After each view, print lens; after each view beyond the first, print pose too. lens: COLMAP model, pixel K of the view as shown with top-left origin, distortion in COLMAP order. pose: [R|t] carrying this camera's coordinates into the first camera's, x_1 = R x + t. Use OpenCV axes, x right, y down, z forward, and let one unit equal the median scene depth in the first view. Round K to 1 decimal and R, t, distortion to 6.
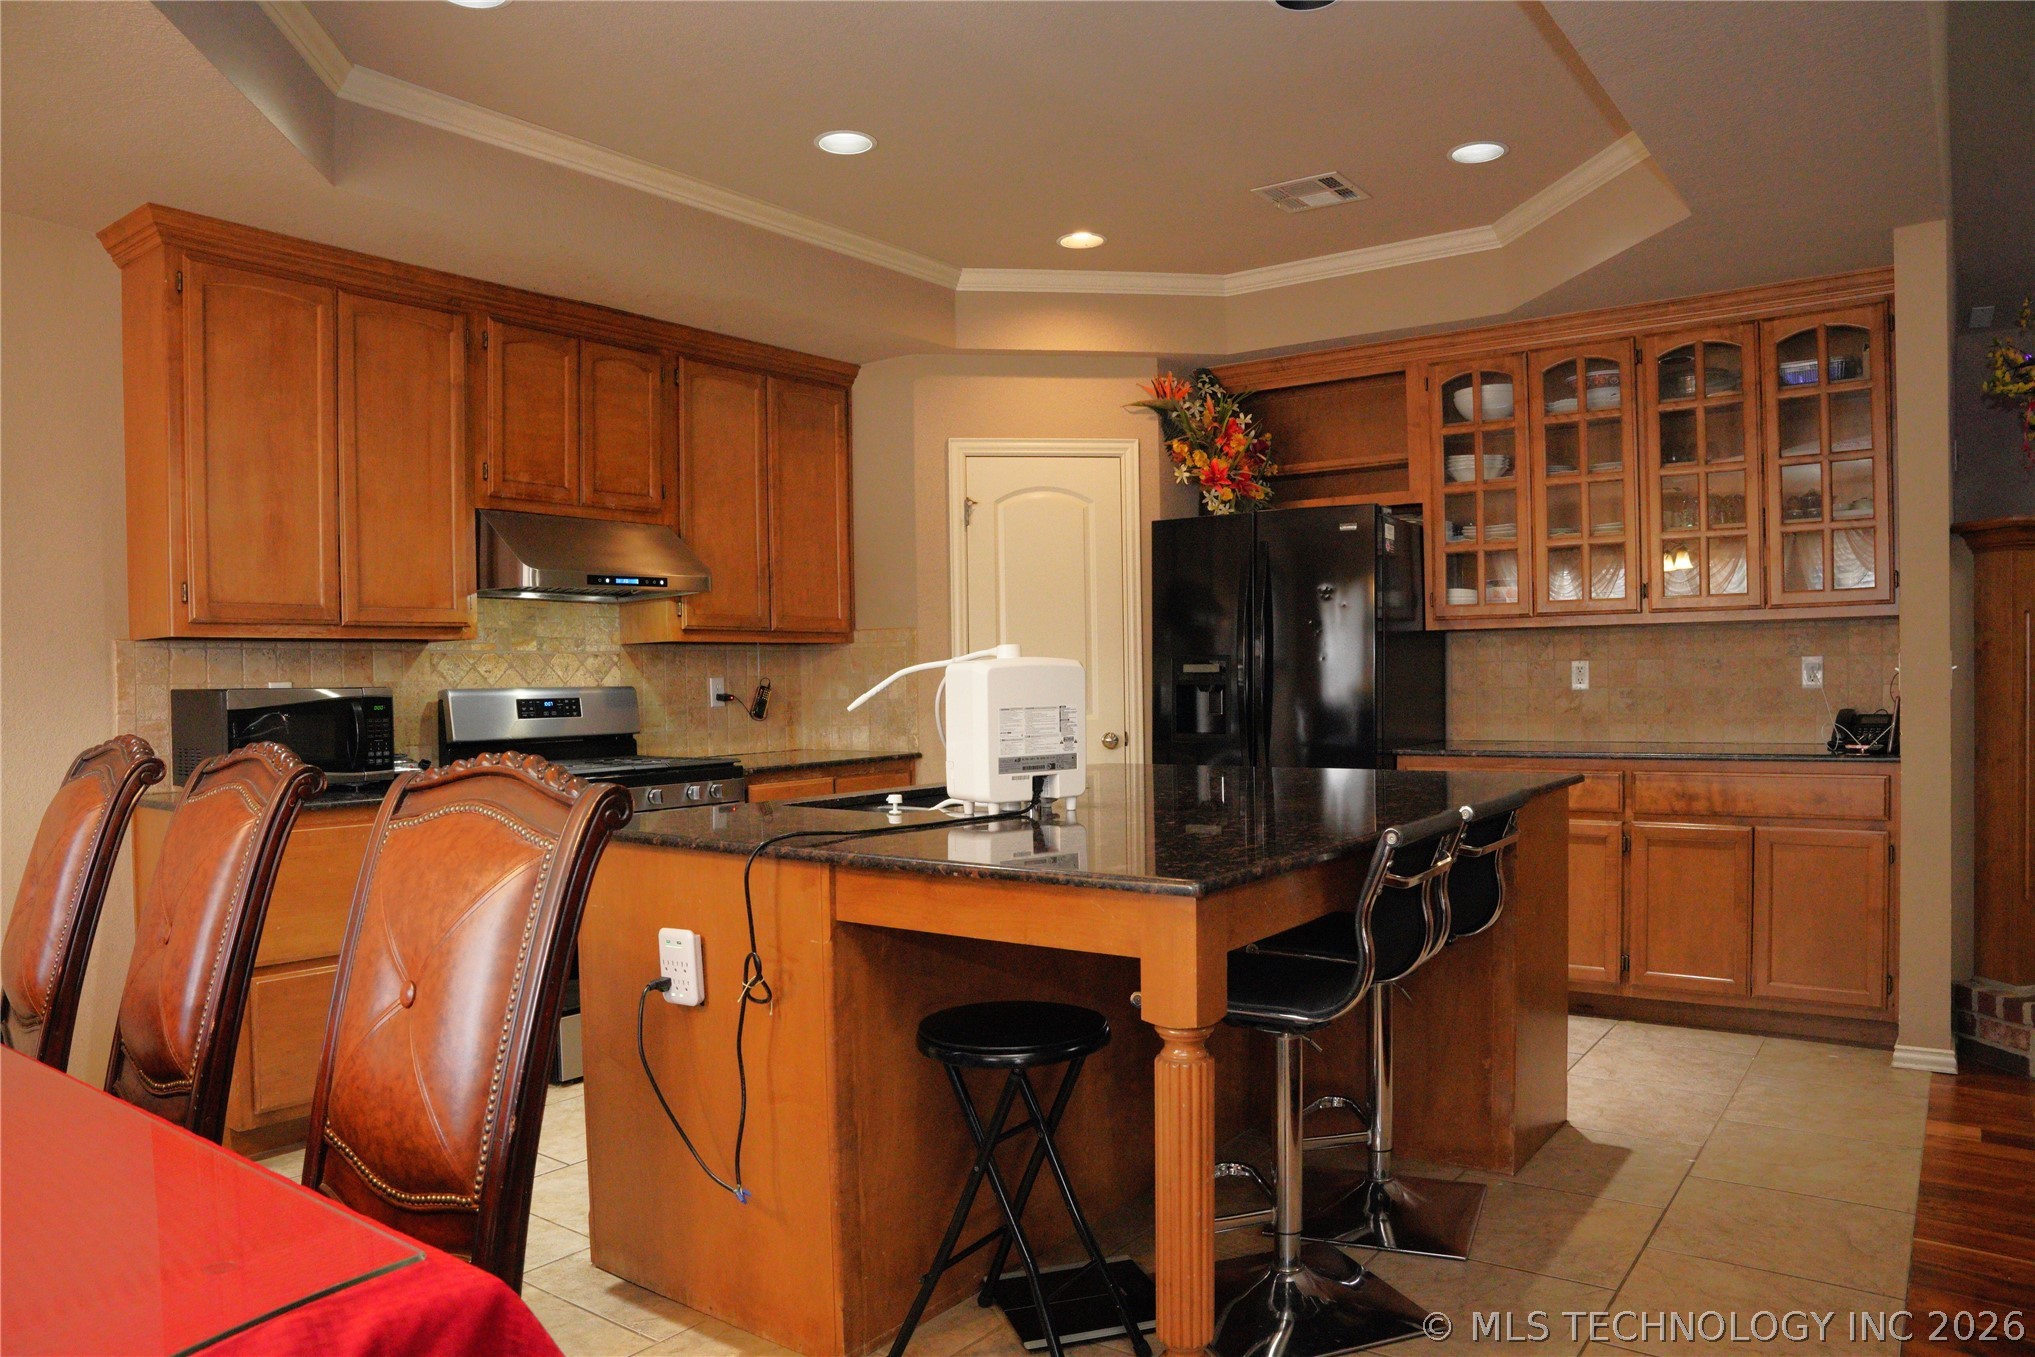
lens RADIAL K [[1386.1, 0, 1020.0], [0, 1386.1, 710.9], [0, 0, 1]] dist [-0.175524, 0.122113]
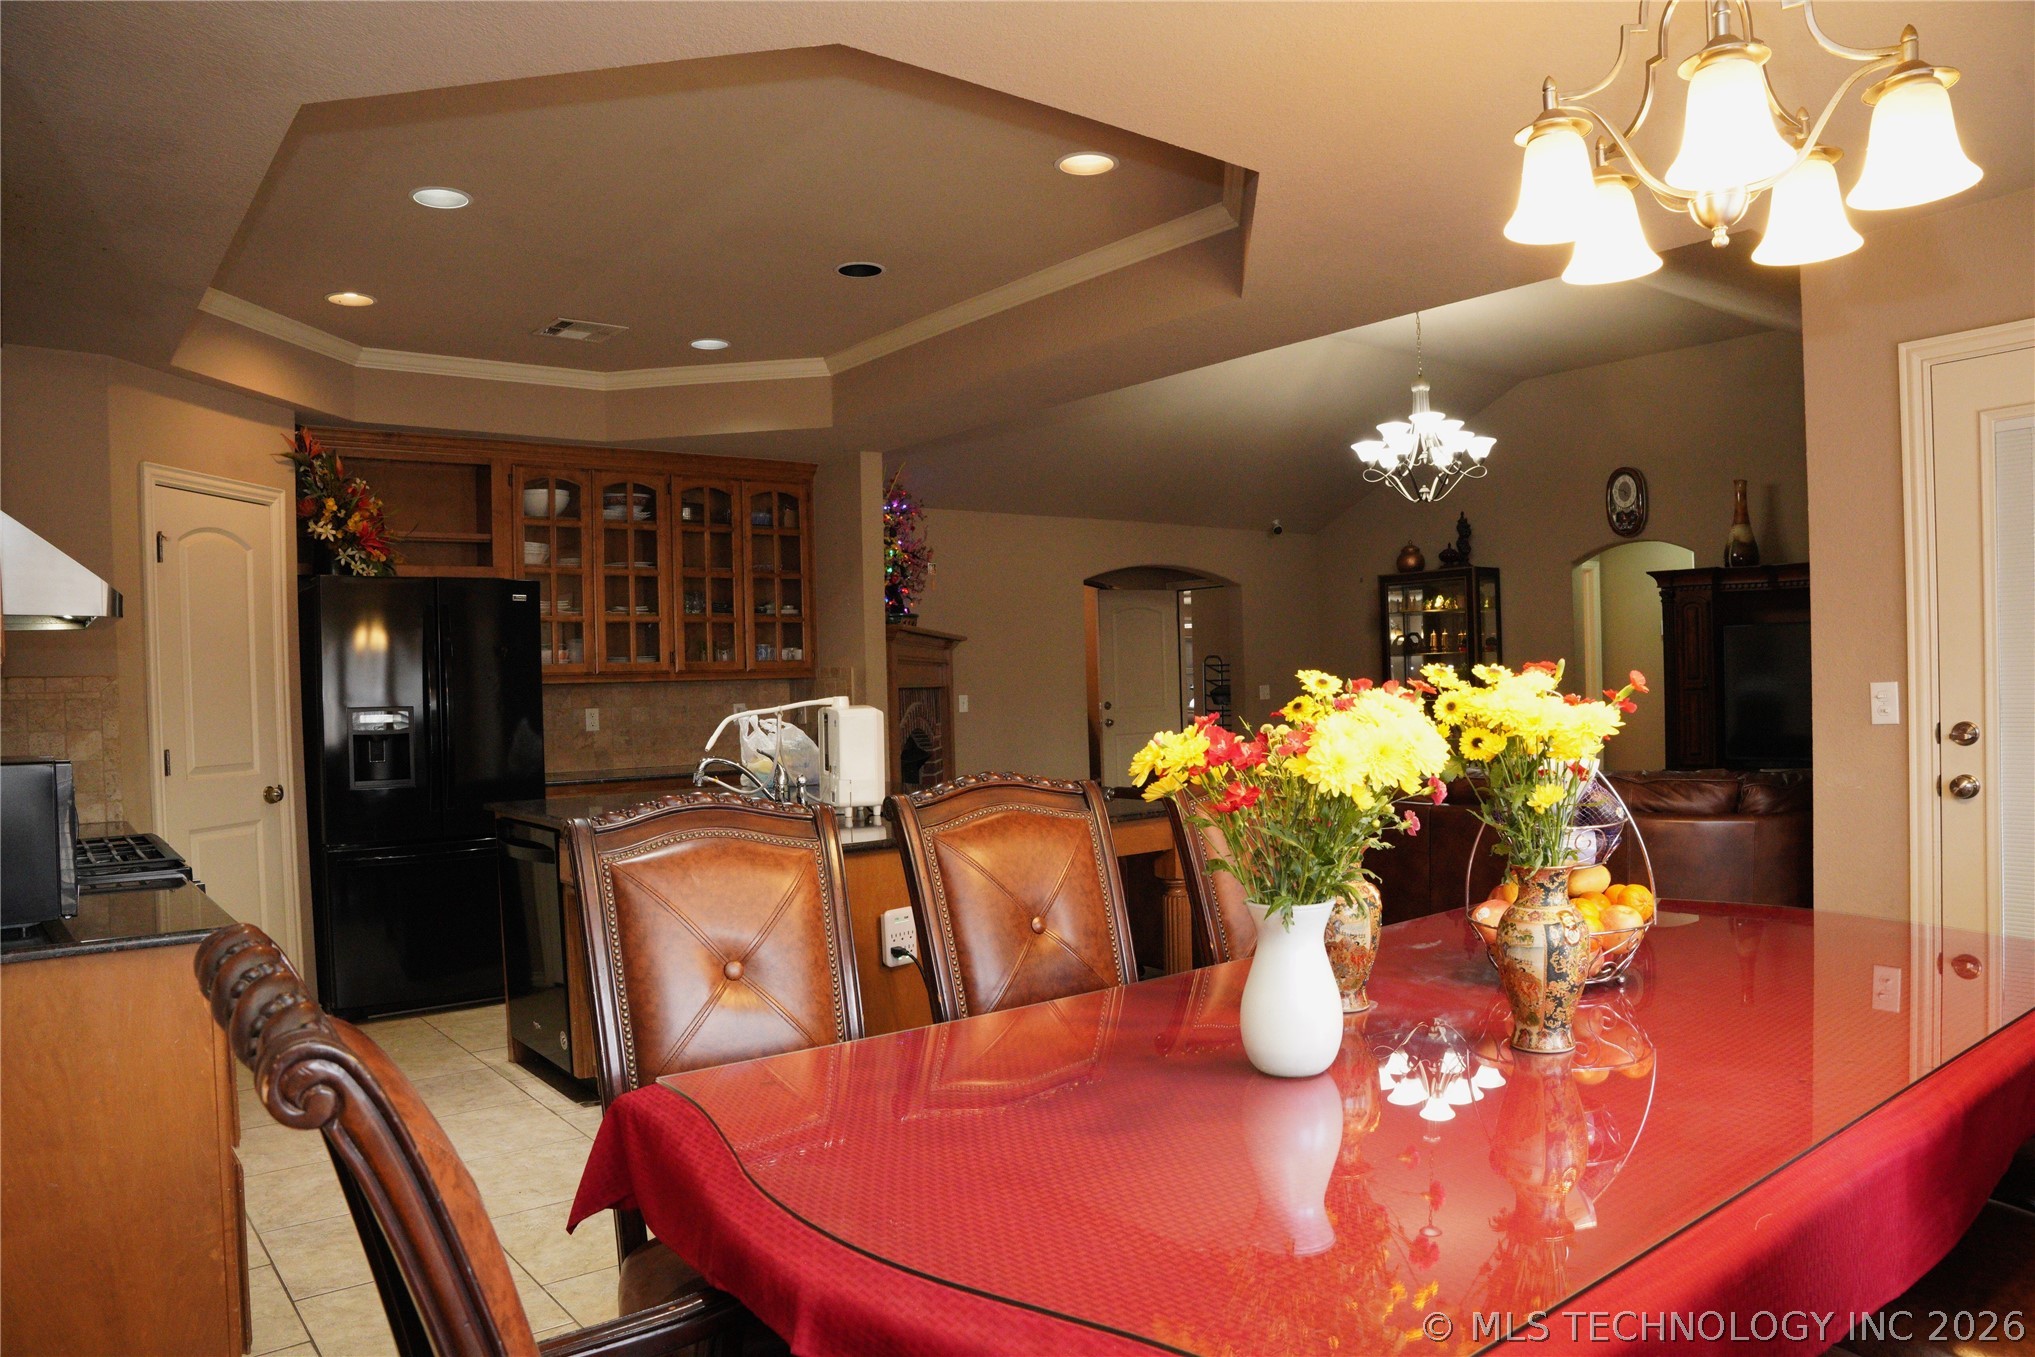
lens RADIAL K [[1373.1, 0, 1009.6], [0, 1373.1, 708.7], [0, 0, 1]] dist [-0.175336, 0.119812]
pose [[0.267014, -0.005646, 0.963676, -0.790777], [0.045921, 0.998921, -0.006872, -0.010283], [-0.962598, 0.046088, 0.266985, 0.284852]]
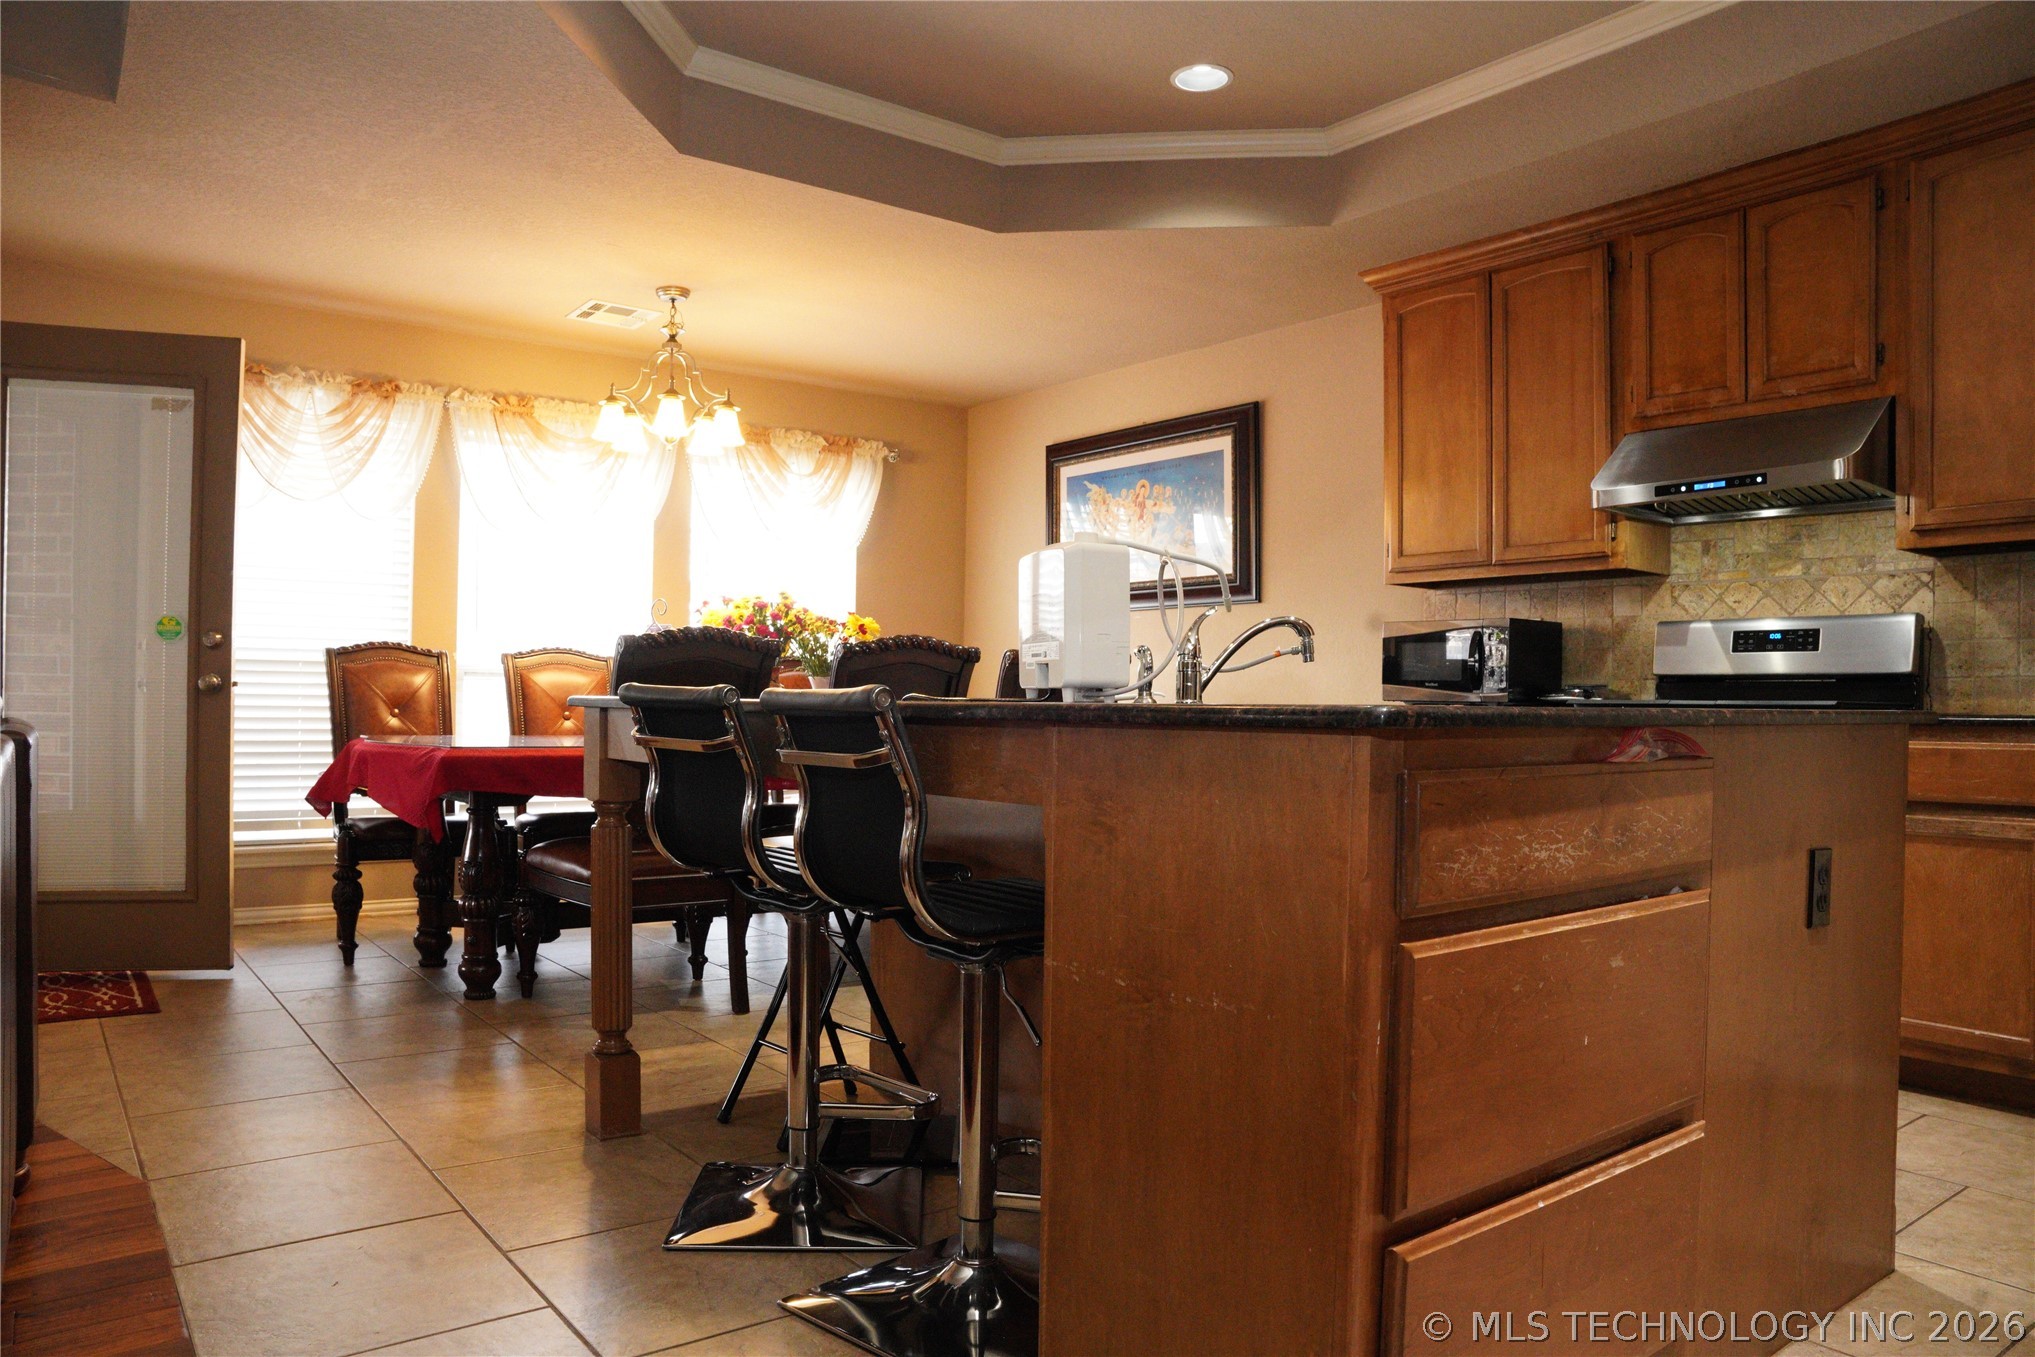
lens RADIAL K [[1373.1, 0, 1009.6], [0, 1373.1, 708.7], [0, 0, 1]] dist [-0.175336, 0.119812]
pose [[-0.274545, 0.018467, -0.961397, 0.567695], [-0.027781, 0.999246, 0.027127, 0.031010], [0.961173, 0.034156, -0.273825, 0.739843]]
